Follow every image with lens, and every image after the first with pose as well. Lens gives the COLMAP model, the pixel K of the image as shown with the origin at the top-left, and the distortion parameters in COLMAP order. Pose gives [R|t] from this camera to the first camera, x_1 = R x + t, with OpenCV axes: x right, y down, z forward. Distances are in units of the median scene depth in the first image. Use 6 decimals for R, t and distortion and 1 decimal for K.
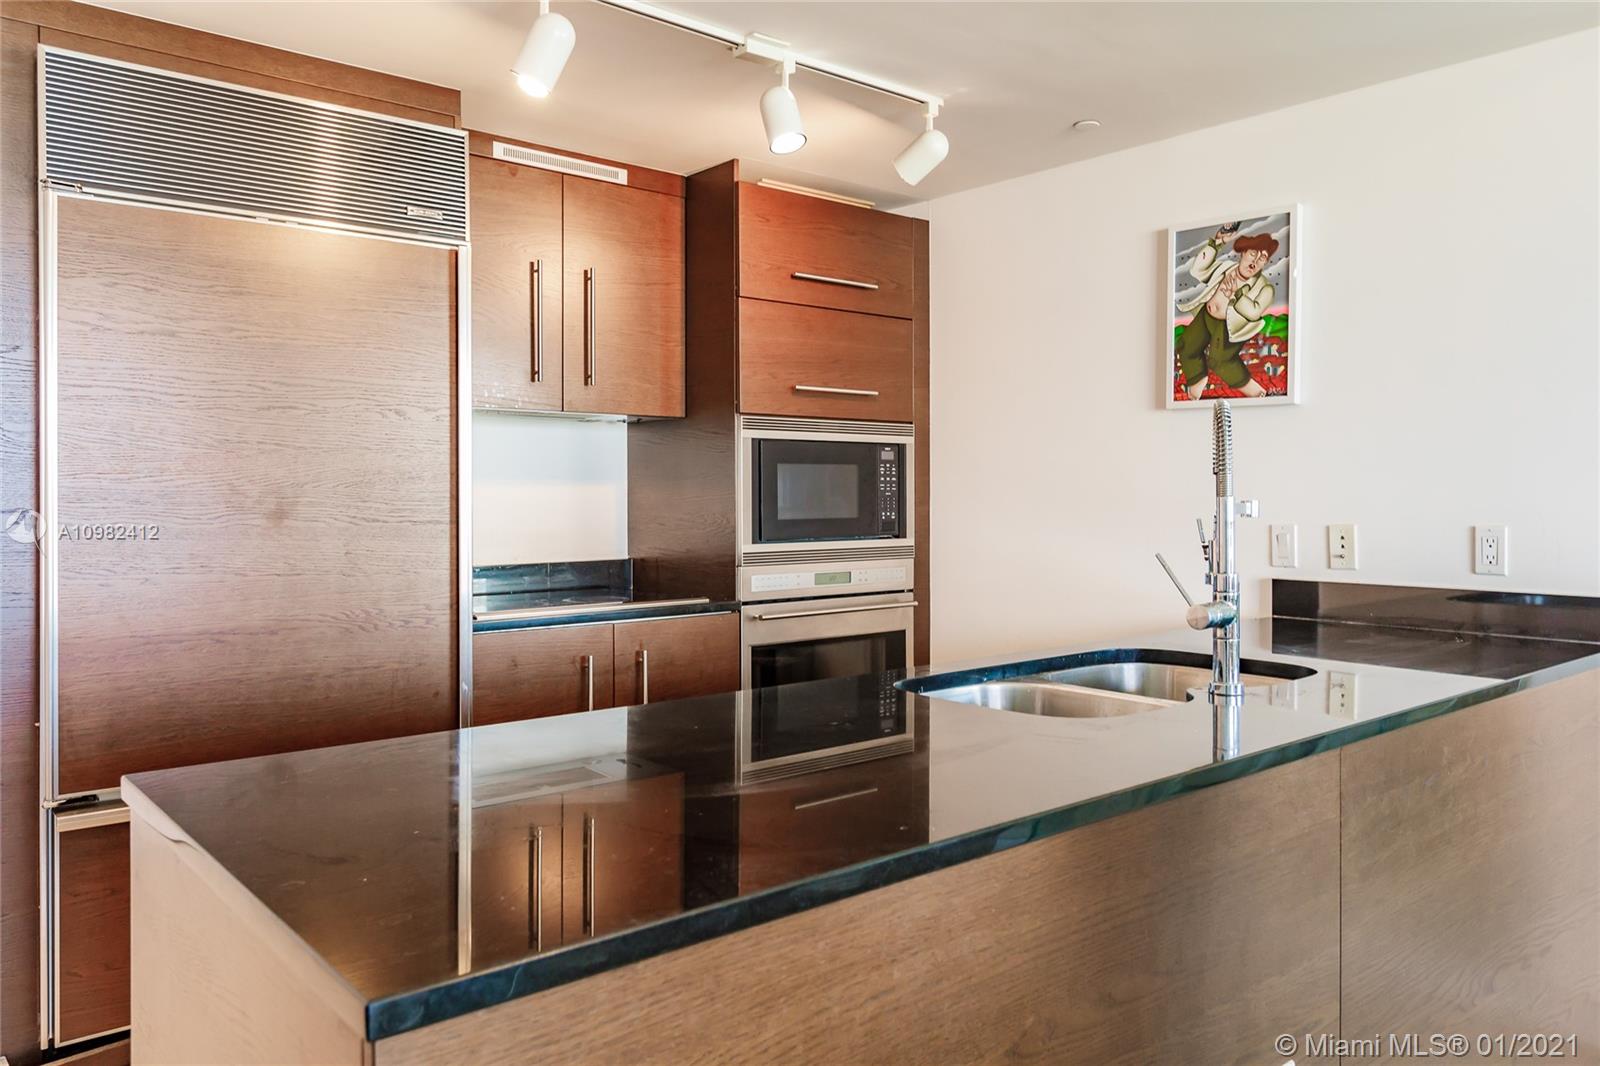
lens RADIAL K [[1176.8, 0, 829.7], [0, 1176.8, 498.4], [0, 0, 1]] dist [0.000385, -0.005727]
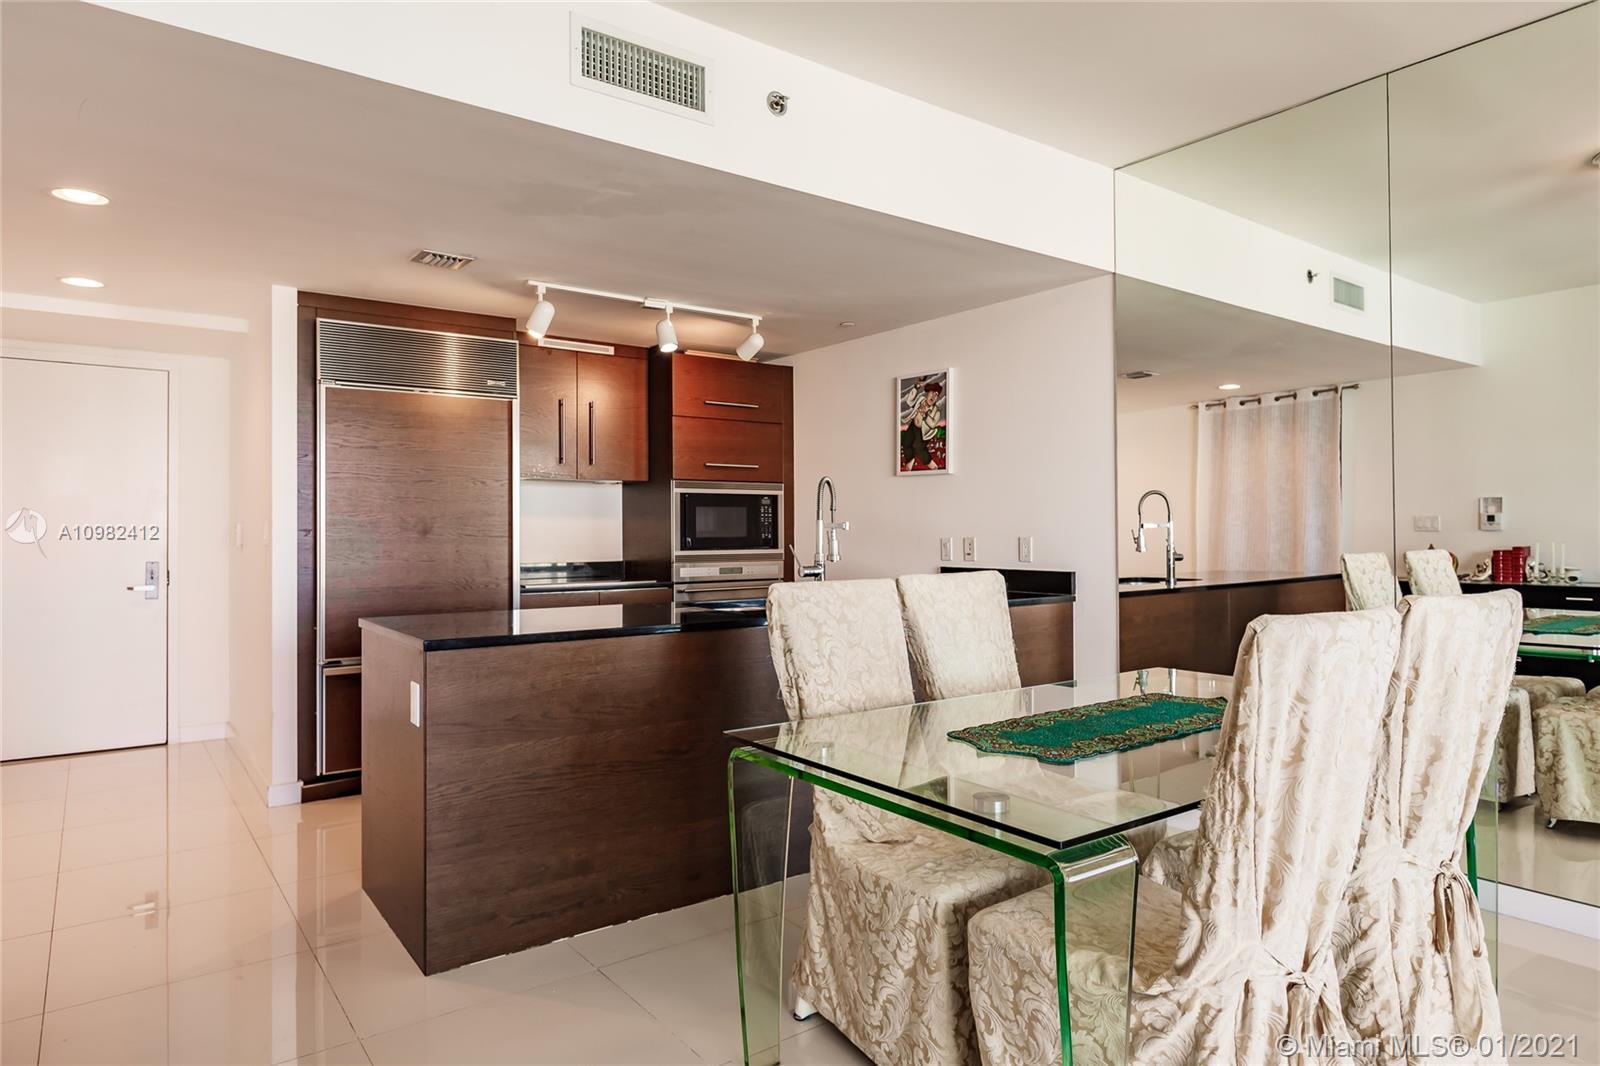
lens RADIAL K [[938.3, 0, 809.3], [0, 938.3, 523.7], [0, 0, 1]] dist [-0.005798, 0.001824]
pose [[0.997418, -0.003423, -0.071732, 0.250669], [0.002633, 0.999935, -0.011107, 0.014283], [0.071765, 0.010890, 0.997362, -0.459354]]
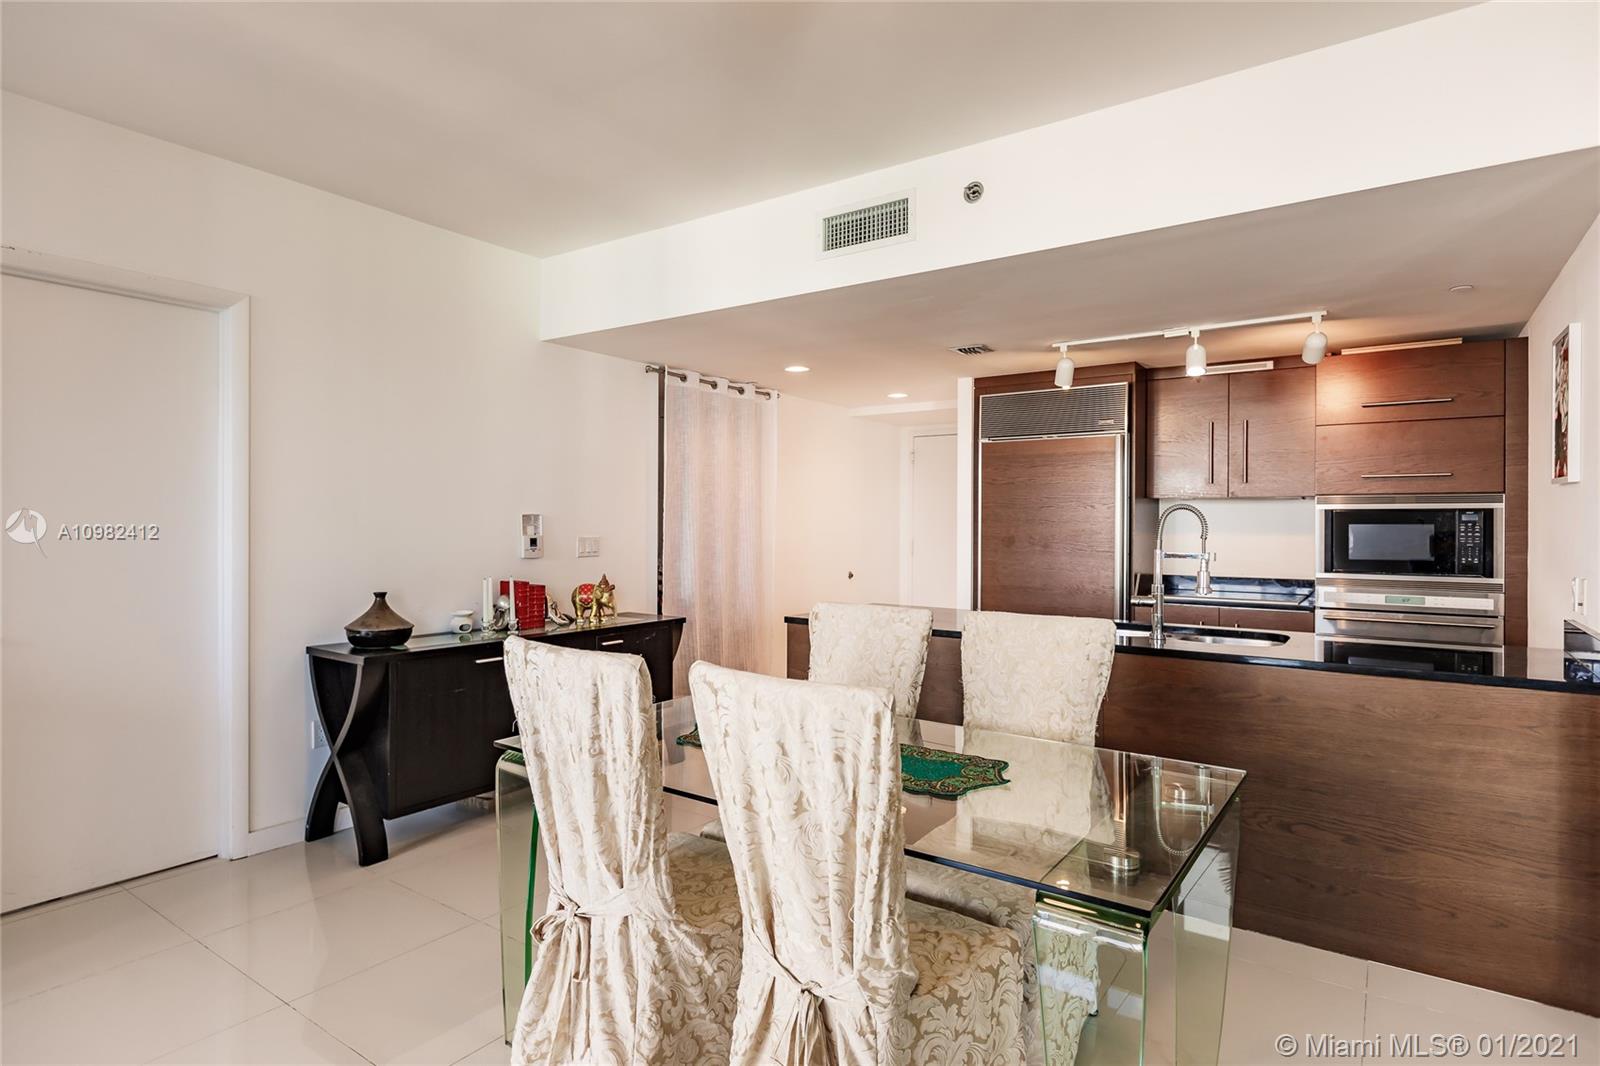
lens RADIAL K [[868.0, 0, 802.2], [0, 868.0, 529.2], [0, 0, 1]] dist [-0.008182, -0.000681]
pose [[0.242122, 0.009496, -0.970199, 0.995593], [-0.009668, 0.999926, 0.007374, -0.026438], [0.970198, 0.007595, 0.242196, -0.017784]]
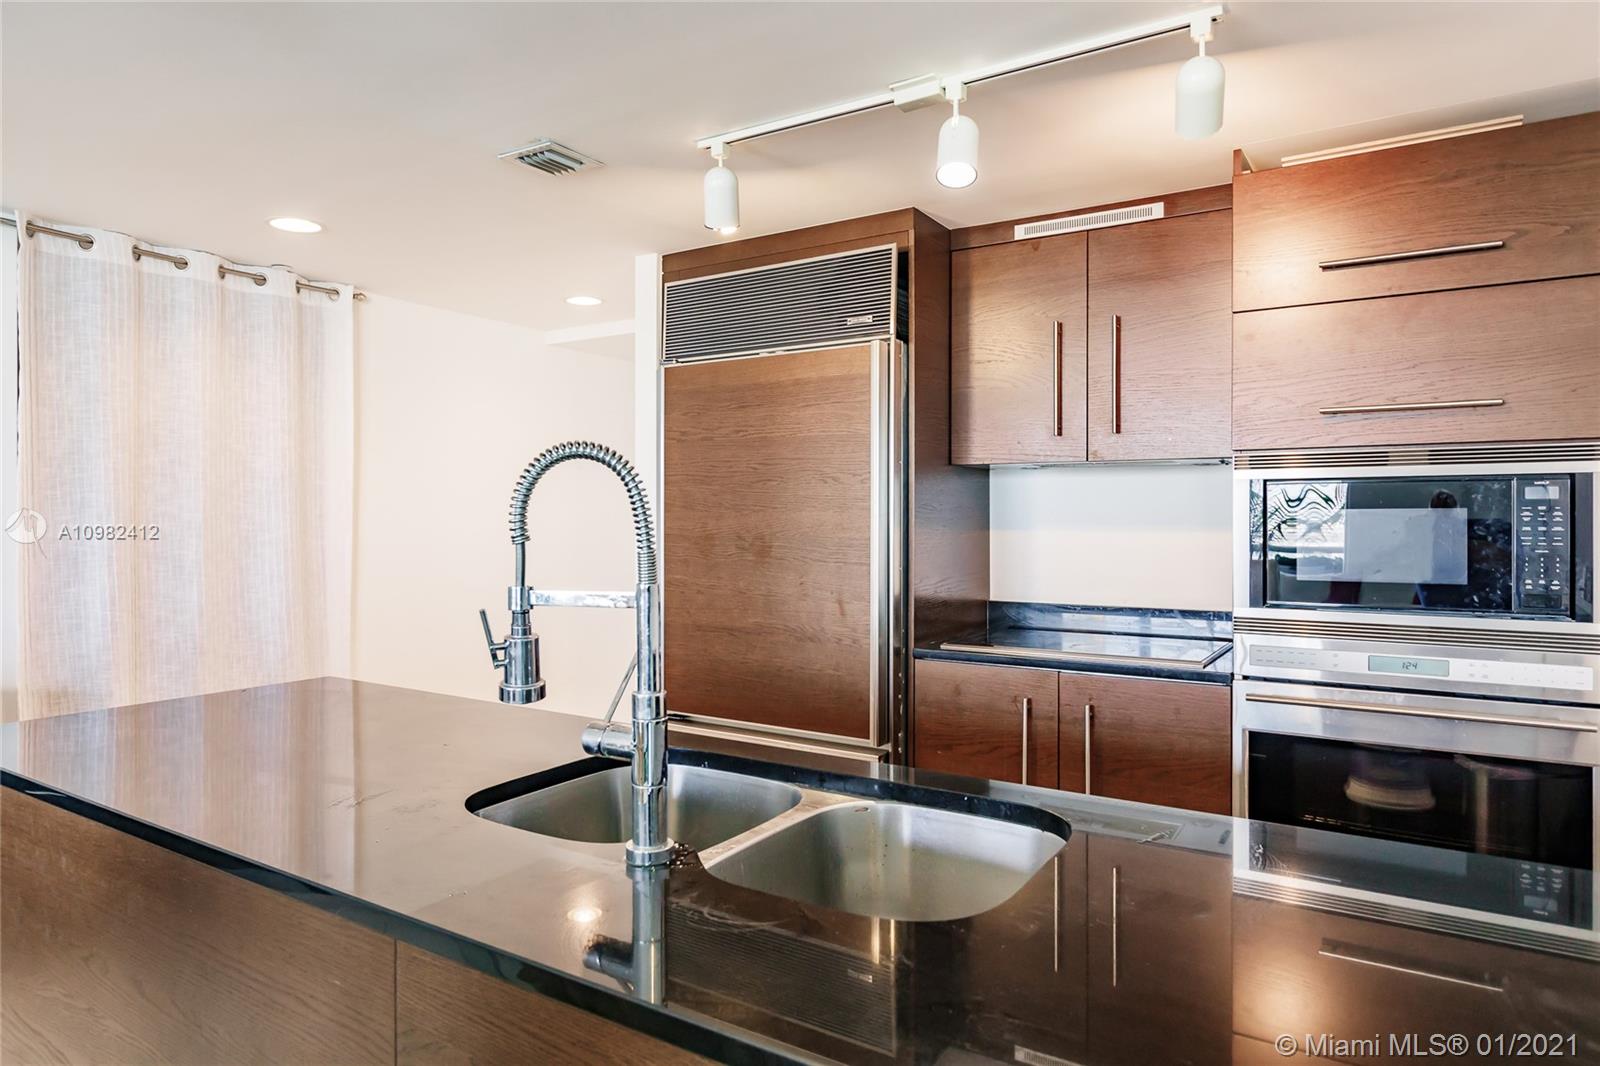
lens RADIAL K [[967.0, 0, 792.1], [0, 967.0, 523.8], [0, 0, 1]] dist [-0.013077, 0.000938]
pose [[0.275502, 0.007991, -0.961267, 0.524510], [-0.006032, 0.999960, 0.006584, -0.023915], [0.961282, 0.003985, 0.275539, 0.528057]]
